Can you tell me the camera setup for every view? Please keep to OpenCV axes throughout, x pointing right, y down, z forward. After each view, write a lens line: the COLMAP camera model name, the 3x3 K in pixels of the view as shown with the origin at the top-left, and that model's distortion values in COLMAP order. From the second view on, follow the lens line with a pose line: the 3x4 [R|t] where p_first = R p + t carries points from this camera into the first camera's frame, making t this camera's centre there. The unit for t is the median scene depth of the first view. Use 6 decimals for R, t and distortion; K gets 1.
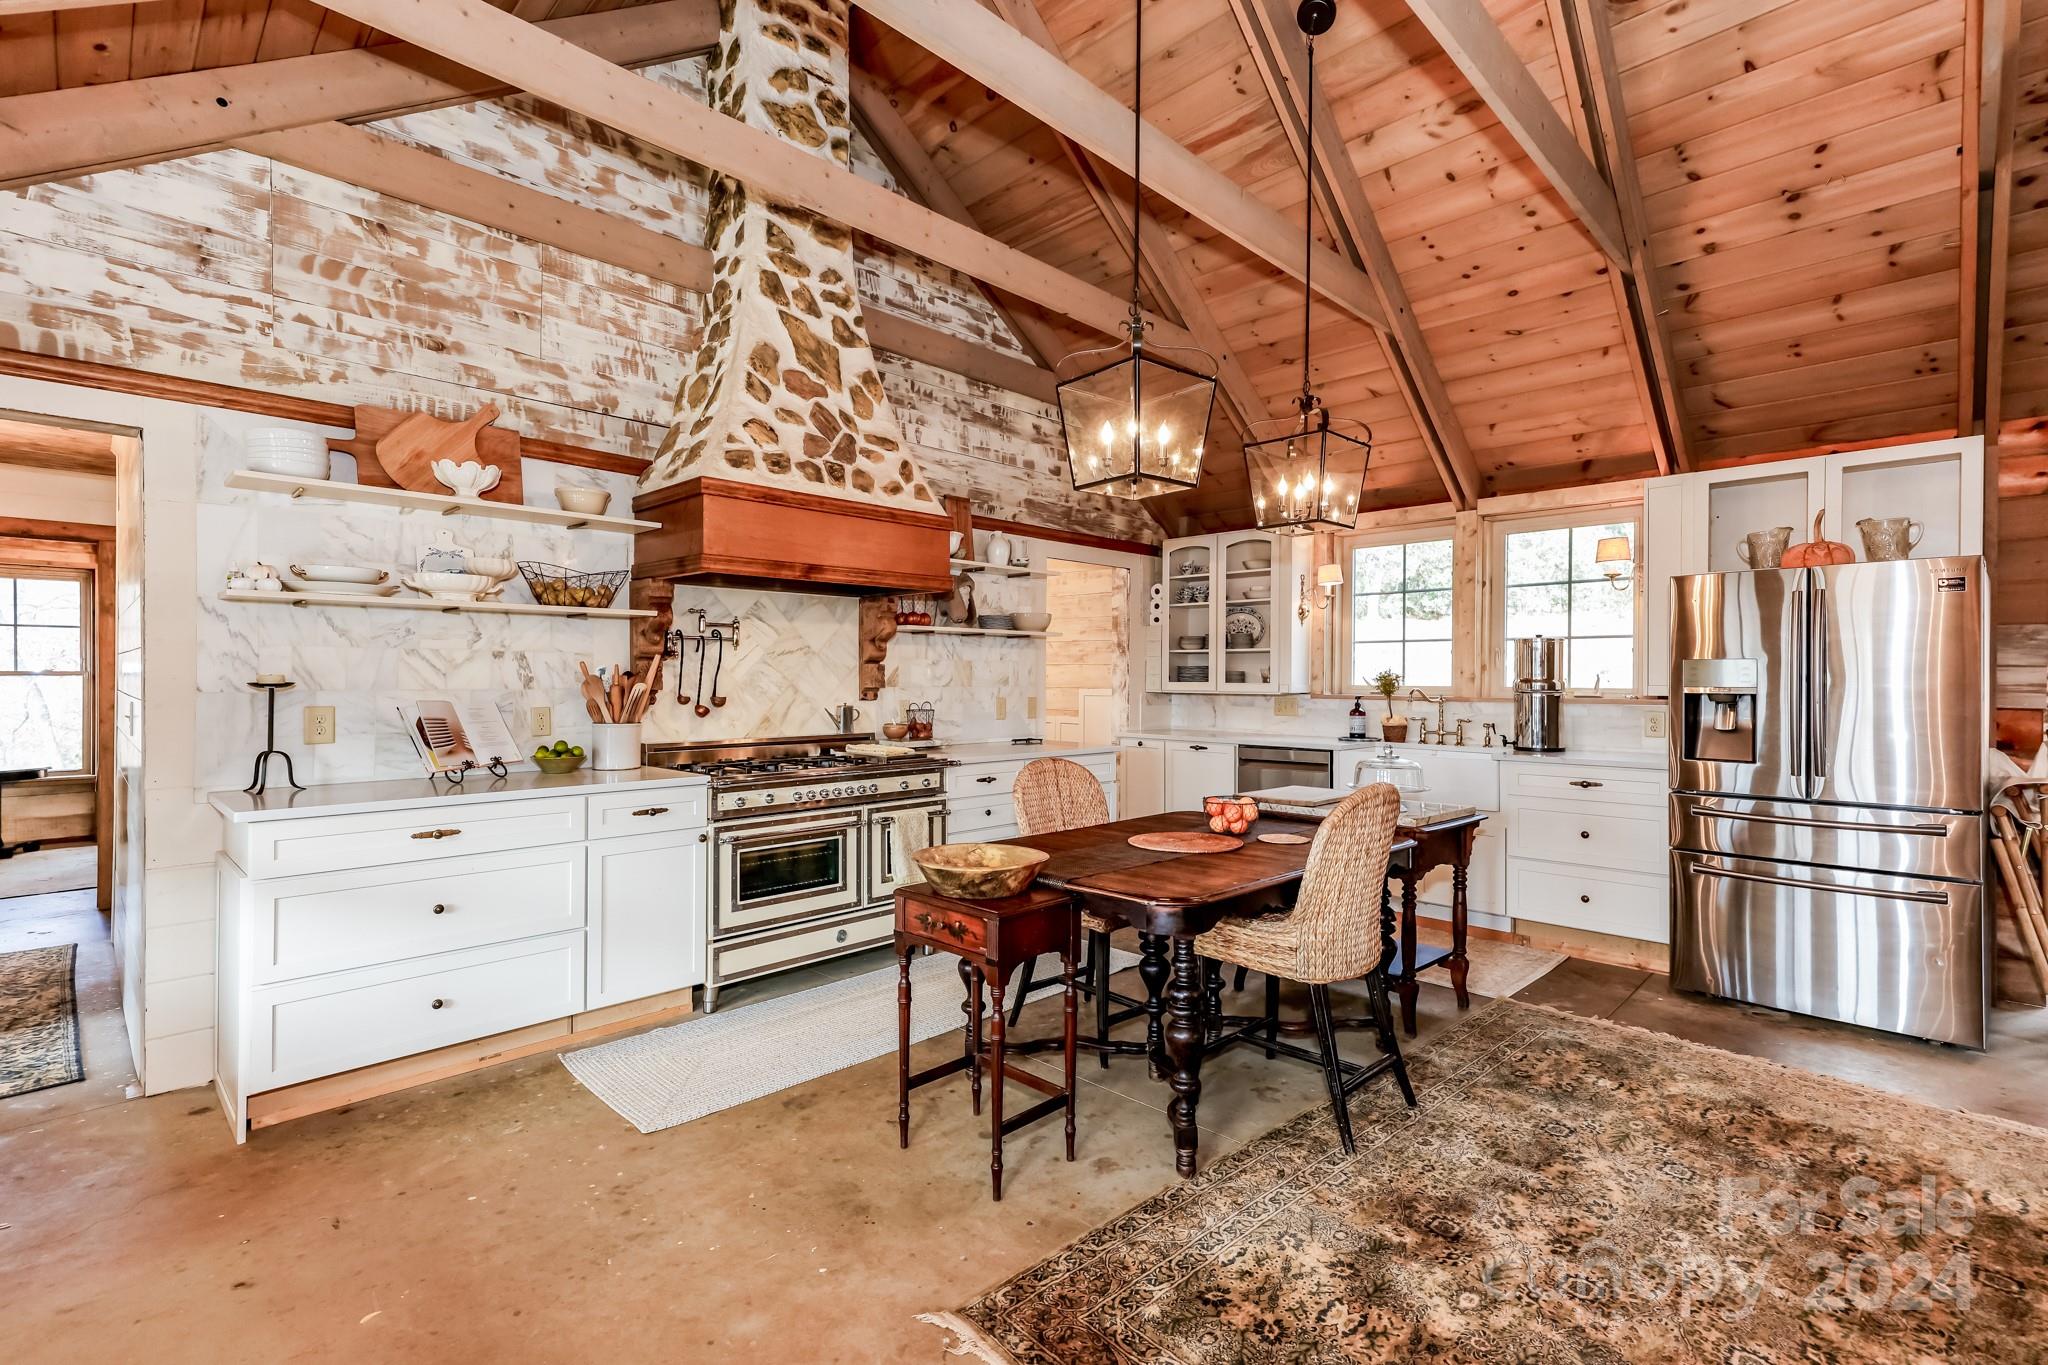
lens RADIAL K [[939.6, 0, 1024.0], [0, 939.6, 682.5], [0, 0, 1]] dist [-0.001410, -0.000110]
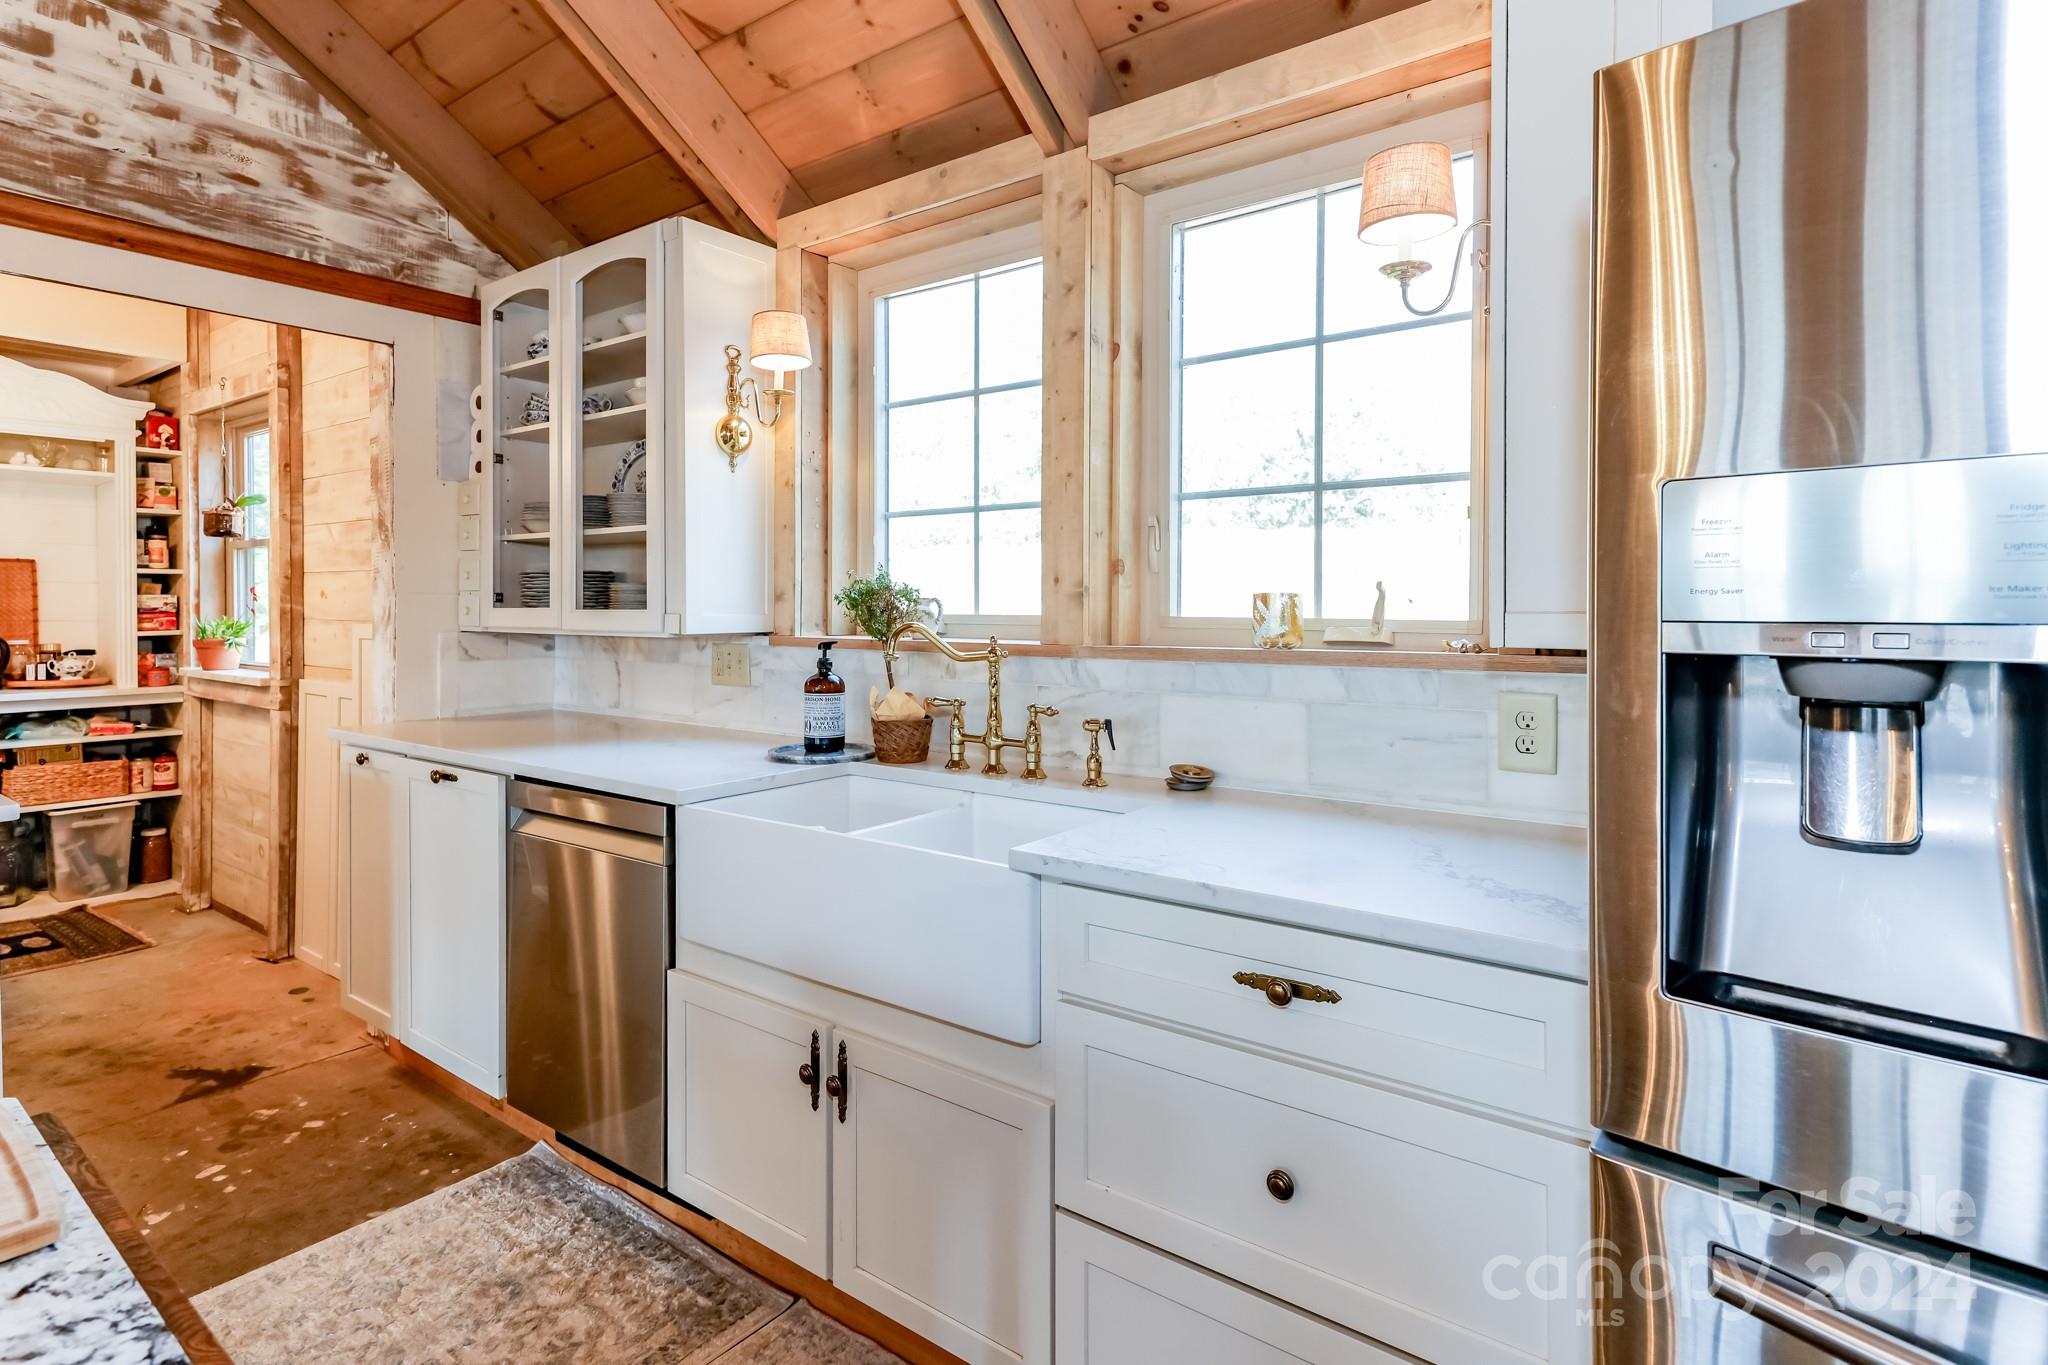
lens RADIAL K [[1027.4, 0, 1023.8], [0, 1027.4, 615.4], [0, 0, 1]] dist [0.003217, 0.000403]
pose [[0.989929, -0.003156, 0.141527, 0.474669], [0.002749, 0.999992, 0.003067, 0.002792], [-0.141535, -0.002647, 0.989930, 0.711311]]
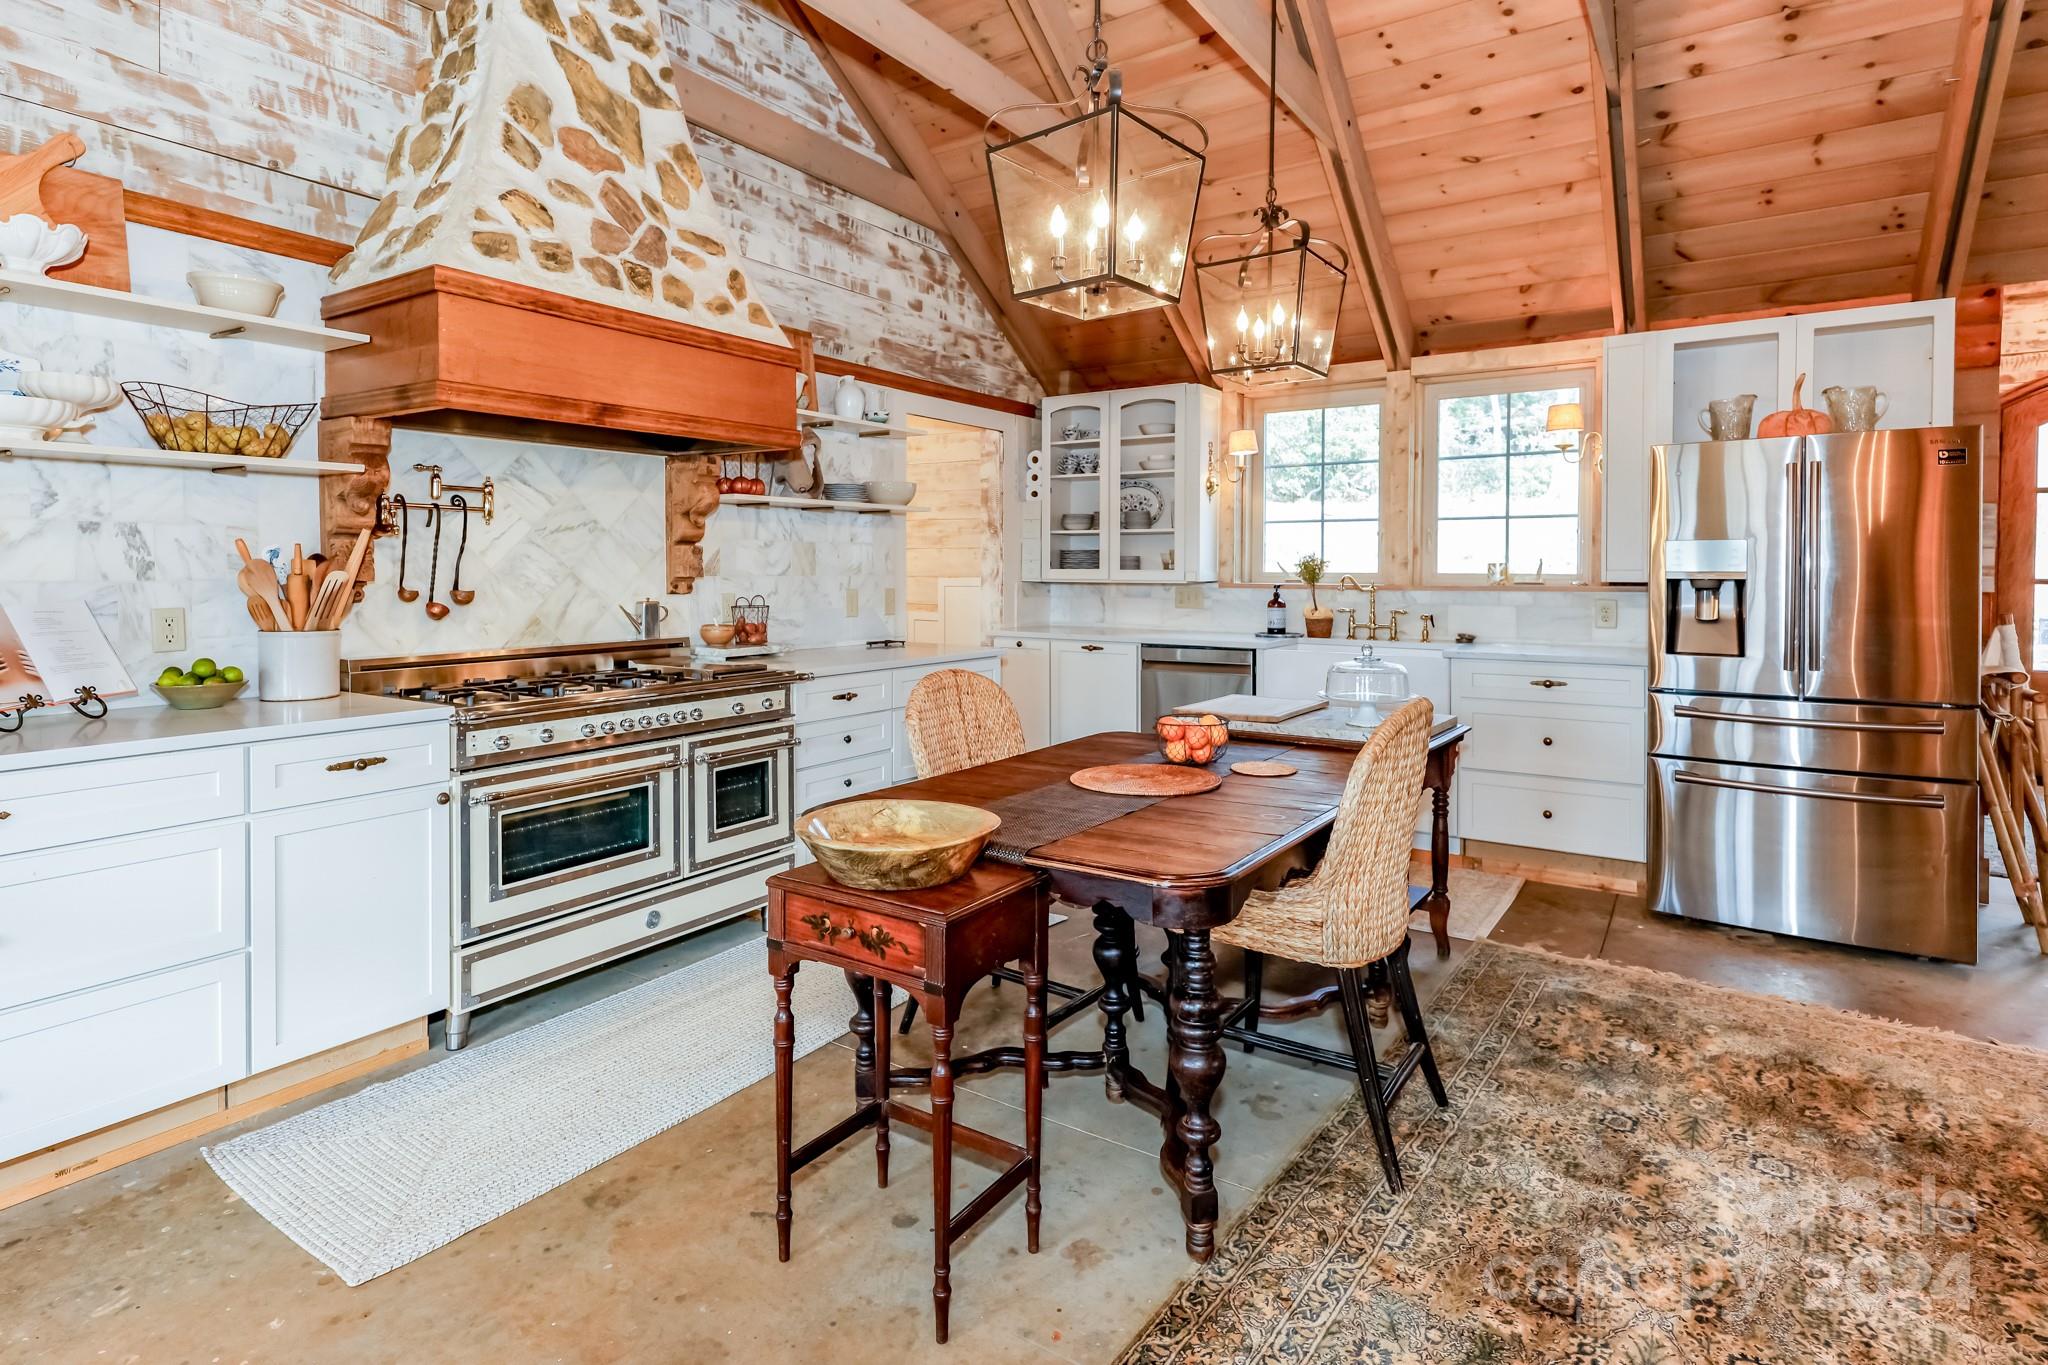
lens RADIAL K [[1036.6, 0, 1039.9], [0, 1036.6, 586.0], [0, 0, 1]] dist [0.001864, -0.000150]
pose [[0.978842, -0.006304, 0.204520, -0.061215], [0.003539, 0.999897, 0.013883, 0.002336], [-0.204586, -0.012866, 0.978764, 0.152146]]
